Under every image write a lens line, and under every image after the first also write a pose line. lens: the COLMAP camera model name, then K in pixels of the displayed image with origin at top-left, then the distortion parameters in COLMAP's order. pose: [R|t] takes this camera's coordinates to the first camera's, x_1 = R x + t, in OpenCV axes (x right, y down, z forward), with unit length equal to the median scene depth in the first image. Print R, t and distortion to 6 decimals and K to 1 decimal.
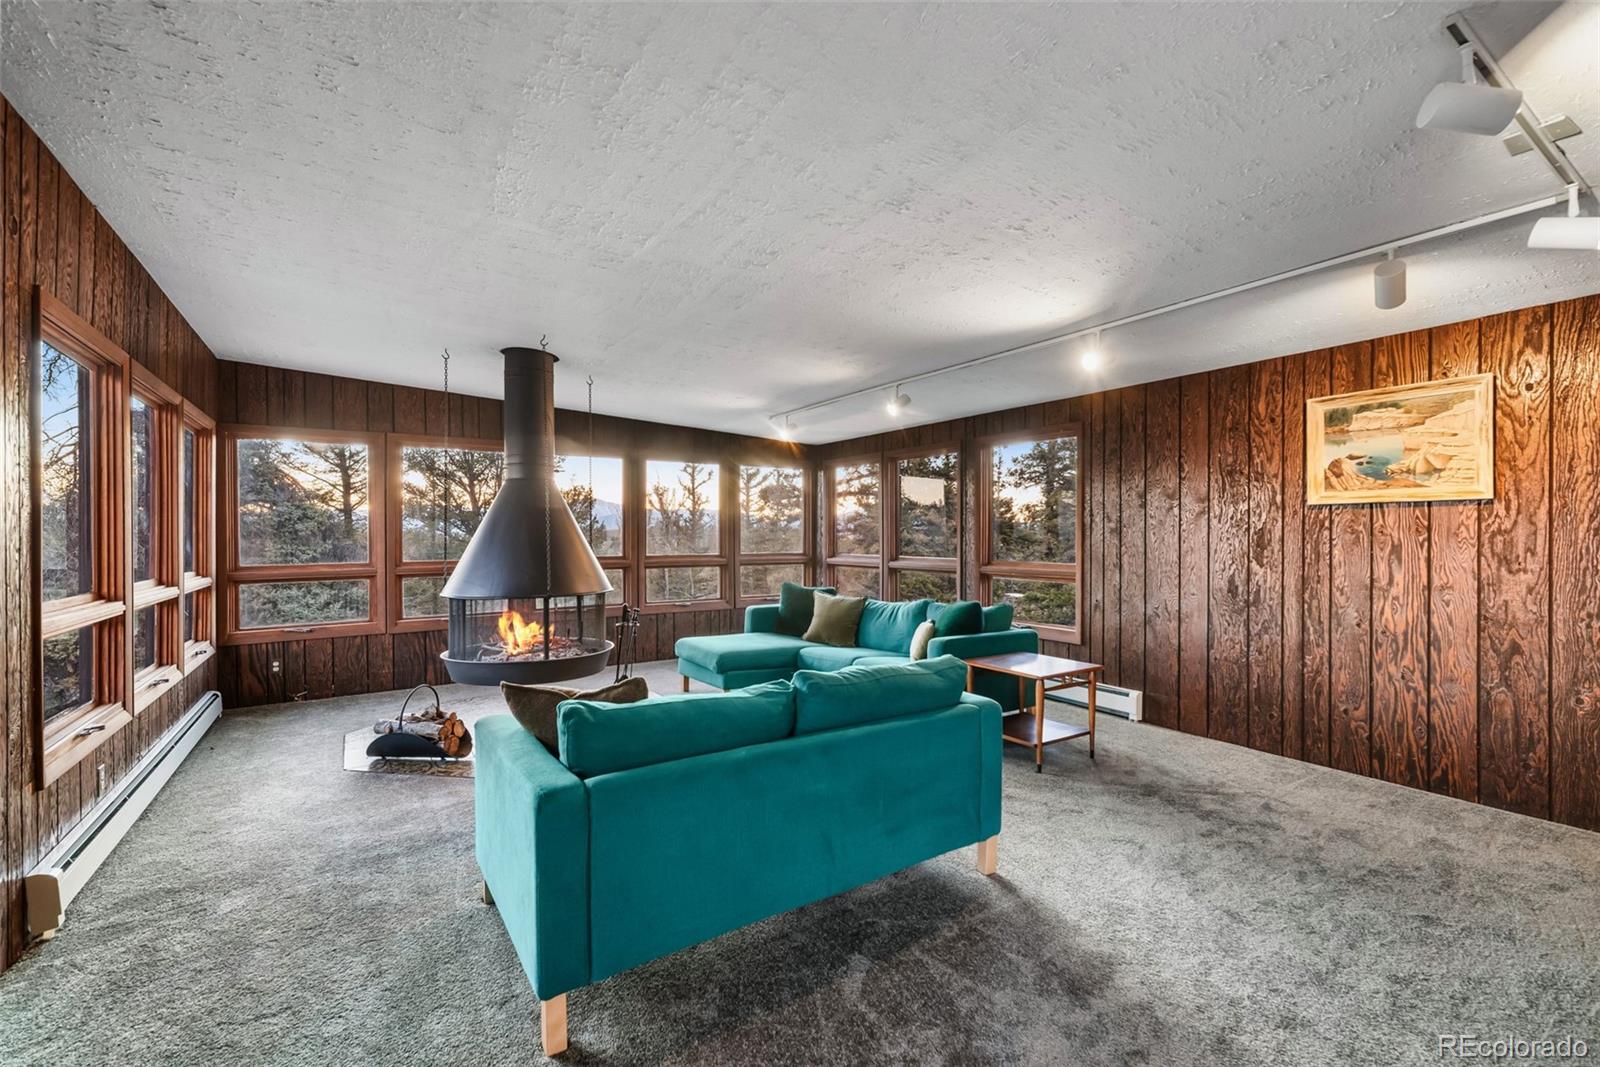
lens RADIAL K [[717.1, 0, 809.7], [0, 717.1, 542.5], [0, 0, 1]] dist [0.009435, 0.000099]
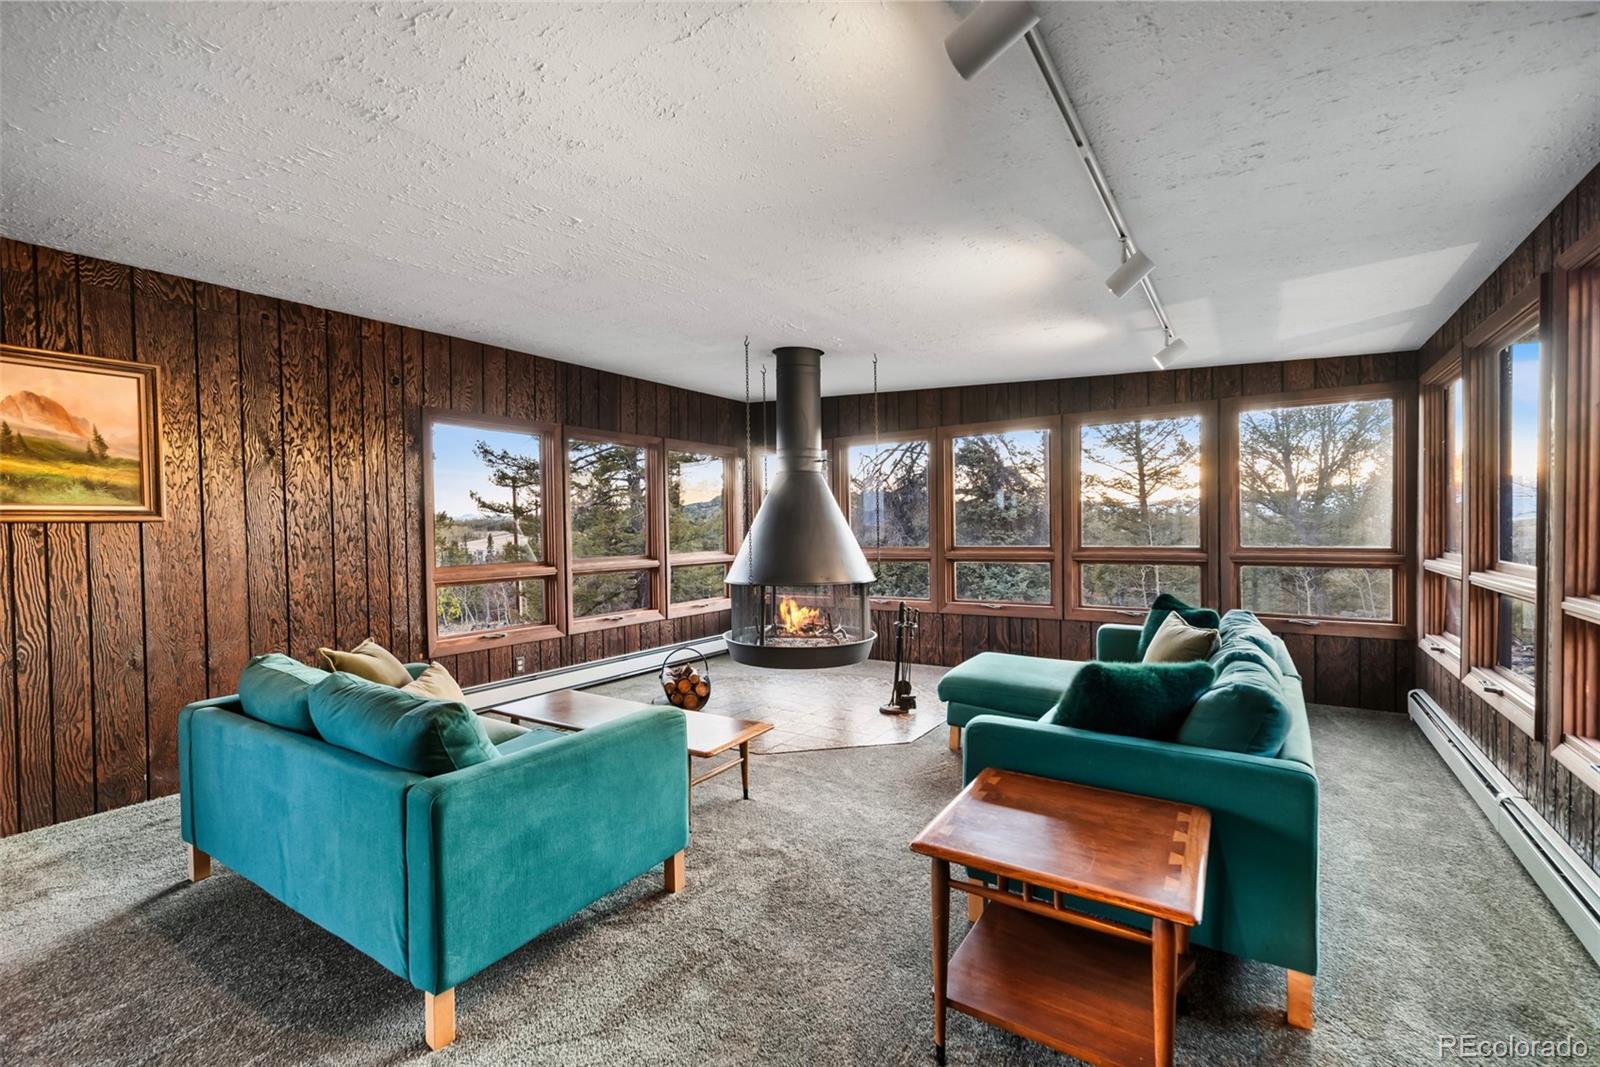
lens RADIAL K [[717.1, 0, 834.4], [0, 717.1, 541.4], [0, 0, 1]] dist [0.009435, 0.000099]
pose [[0.383277, 0.015760, -0.923499, 0.458037], [0.005612, 0.999796, 0.019392, -0.005386], [0.923616, -0.012615, 0.383110, 0.503737]]
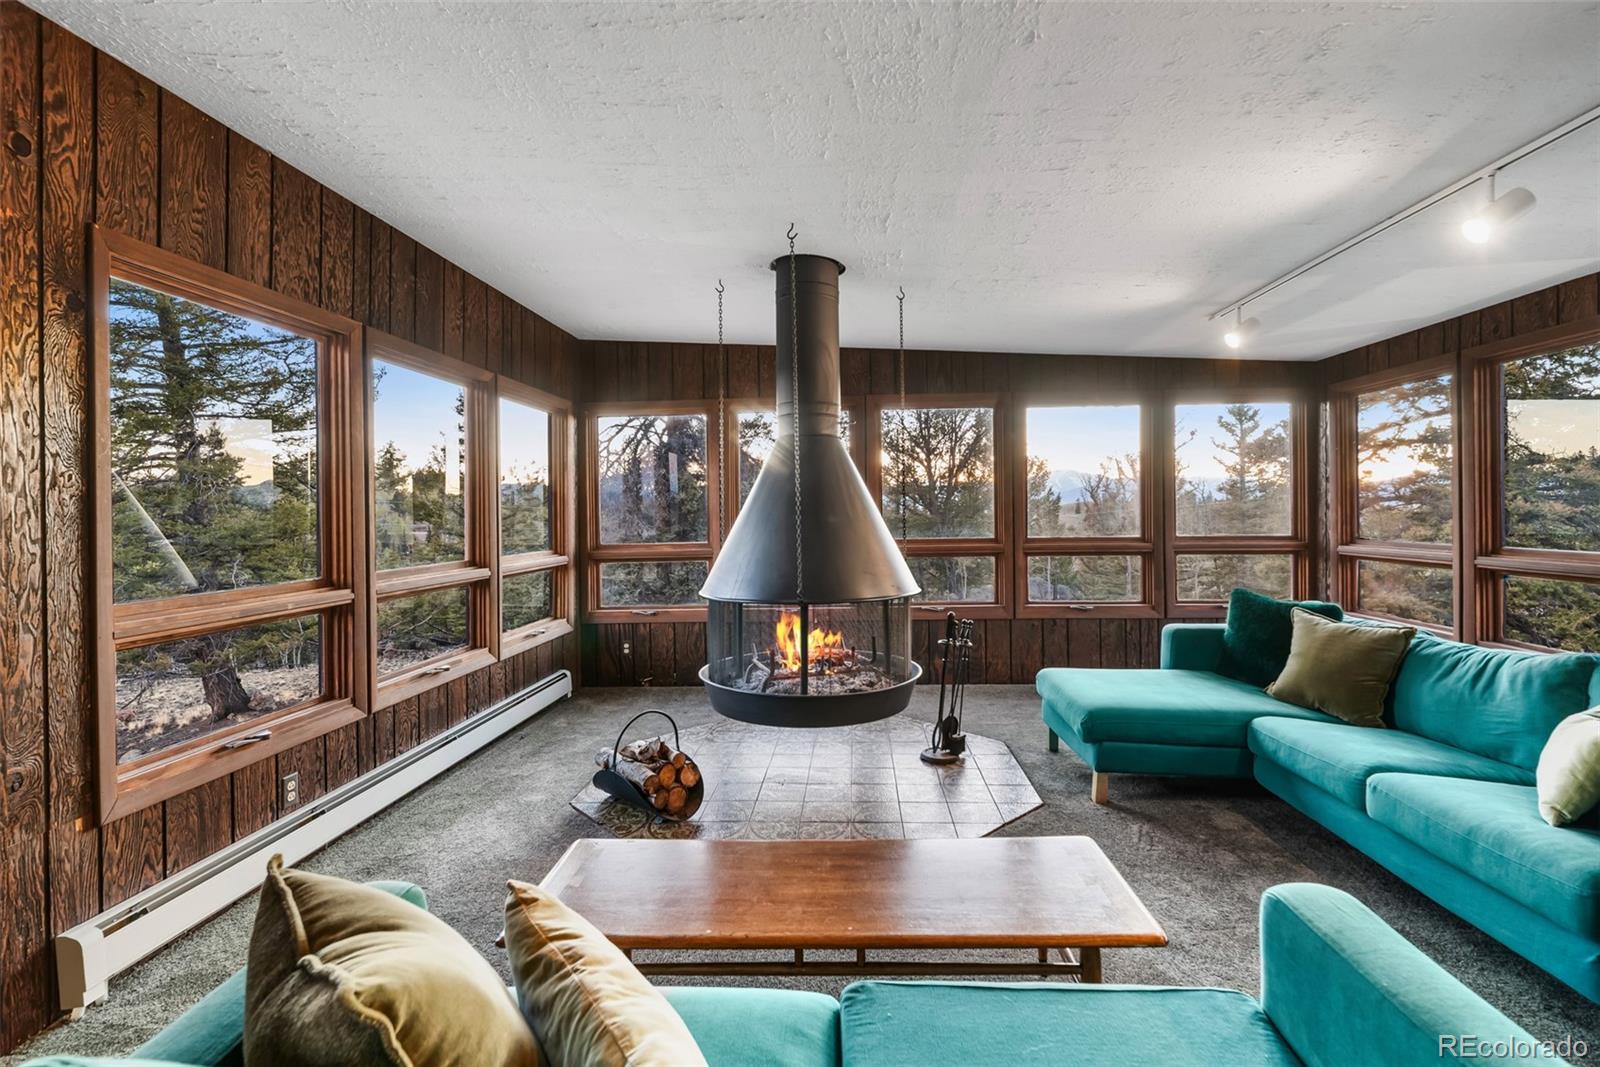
lens RADIAL K [[717.1, 0, 826.3], [0, 717.1, 512.3], [0, 0, 1]] dist [0.009435, 0.000099]
pose [[0.806676, -0.005024, -0.590973, 0.044575], [0.002918, 0.999986, -0.004519, -0.005716], [0.590987, 0.001921, 0.806679, 0.329763]]
